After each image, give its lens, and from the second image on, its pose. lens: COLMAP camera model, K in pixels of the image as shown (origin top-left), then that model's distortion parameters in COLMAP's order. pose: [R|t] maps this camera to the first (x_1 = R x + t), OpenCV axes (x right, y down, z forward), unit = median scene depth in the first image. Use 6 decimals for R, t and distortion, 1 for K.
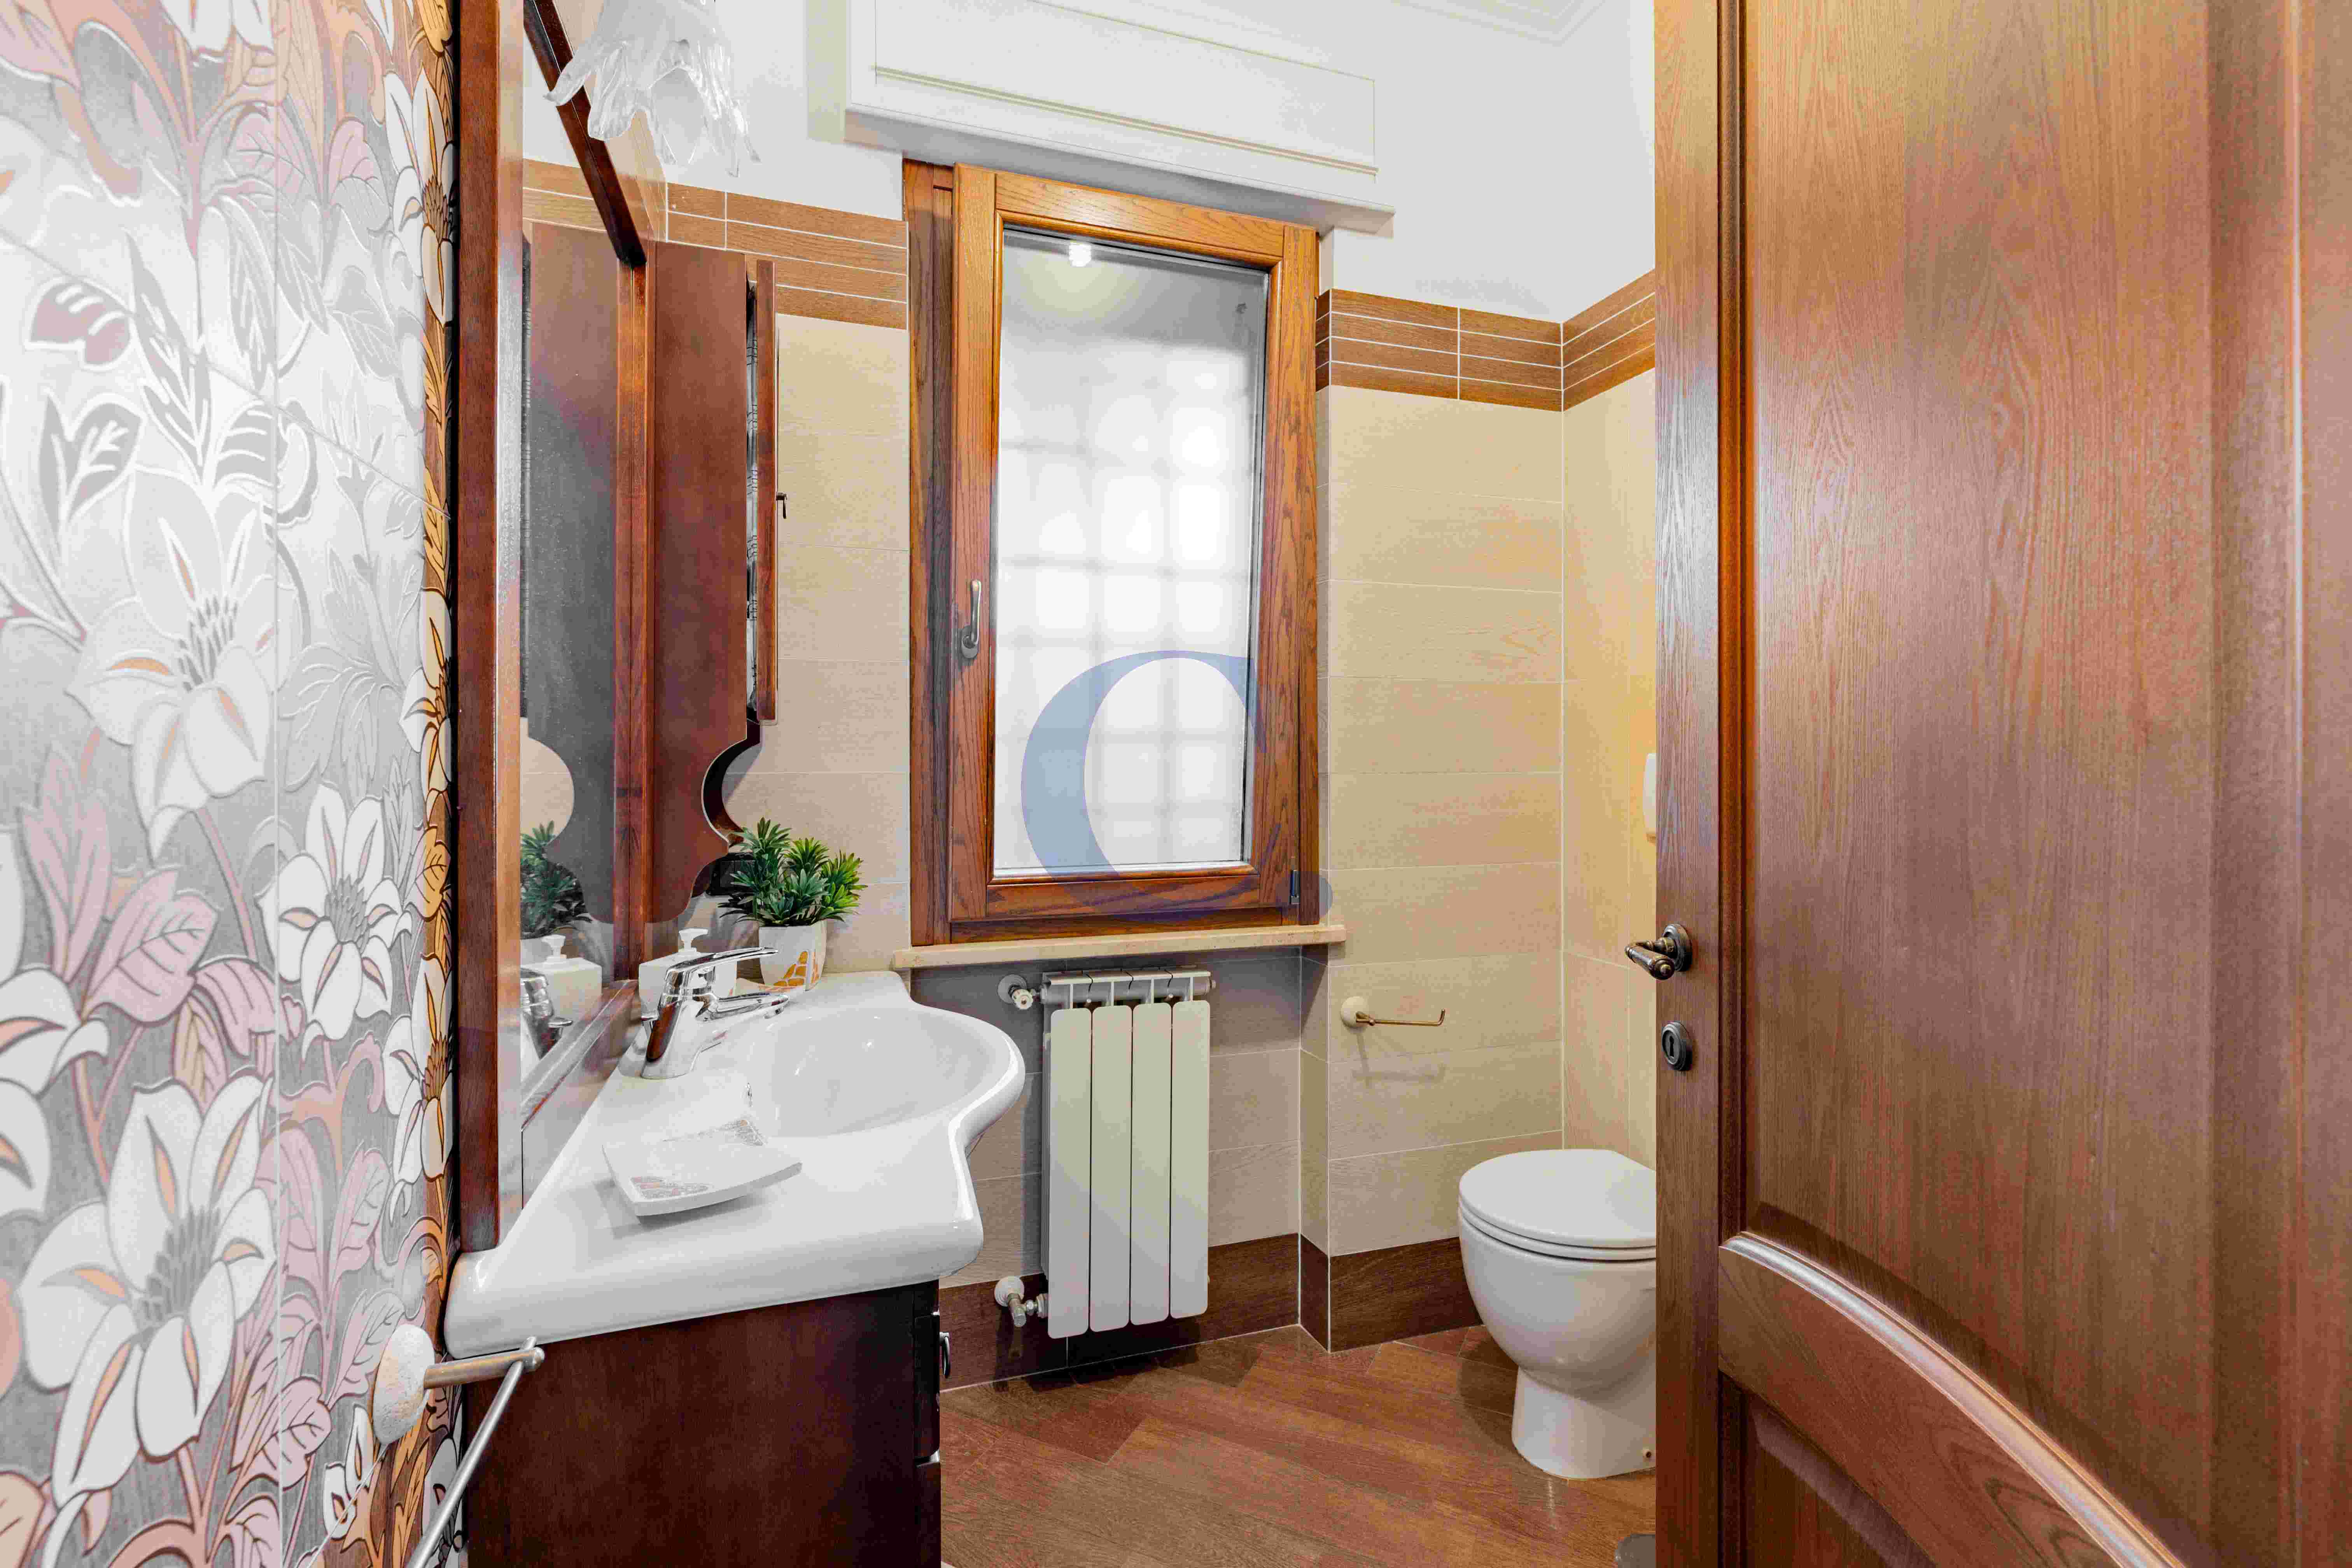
lens RADIAL K [[1017.7, 0, 1169.5], [0, 1017.7, 770.1], [0, 0, 1]] dist [-0.002062, -0.000125]
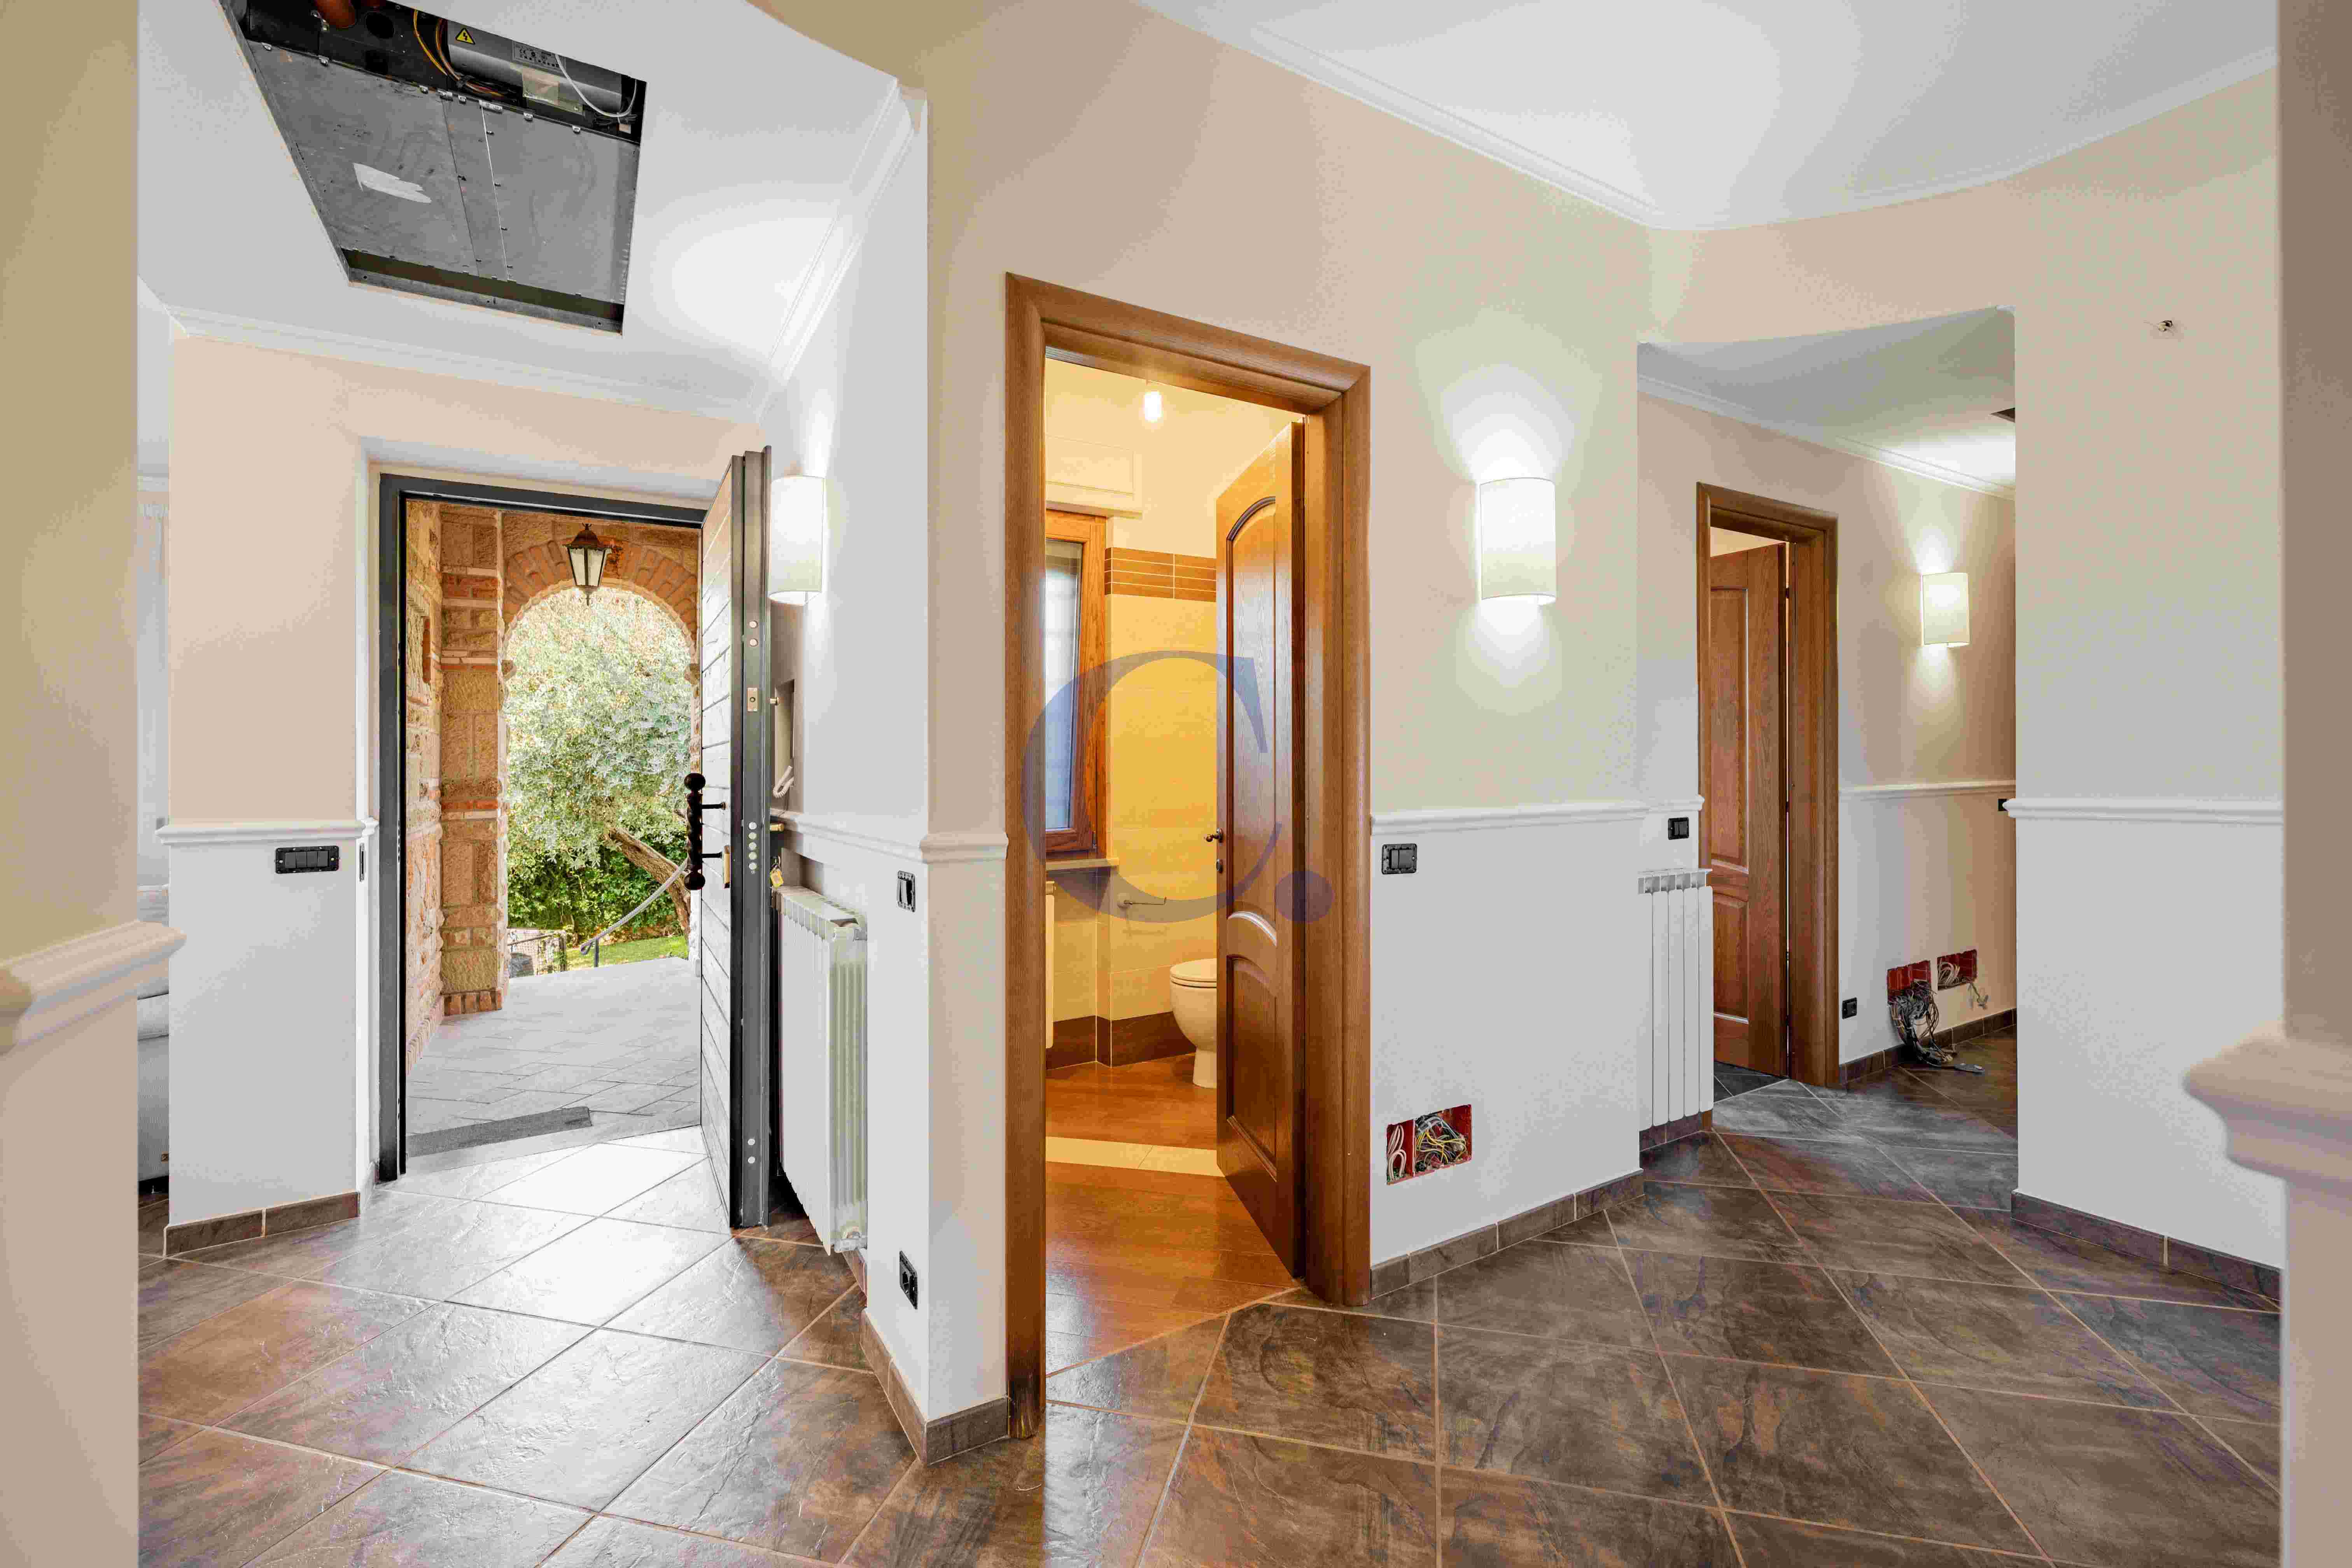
lens RADIAL K [[1004.0, 0, 1176.0], [0, 1004.0, 784.0], [0, 0, 1]] dist [-0.000215, -0.000040]
pose [[0.972959, -0.002294, 0.230966, -0.177606], [0.000578, 0.999972, 0.007497, -0.008852], [-0.230977, -0.007161, 0.972933, -0.967884]]
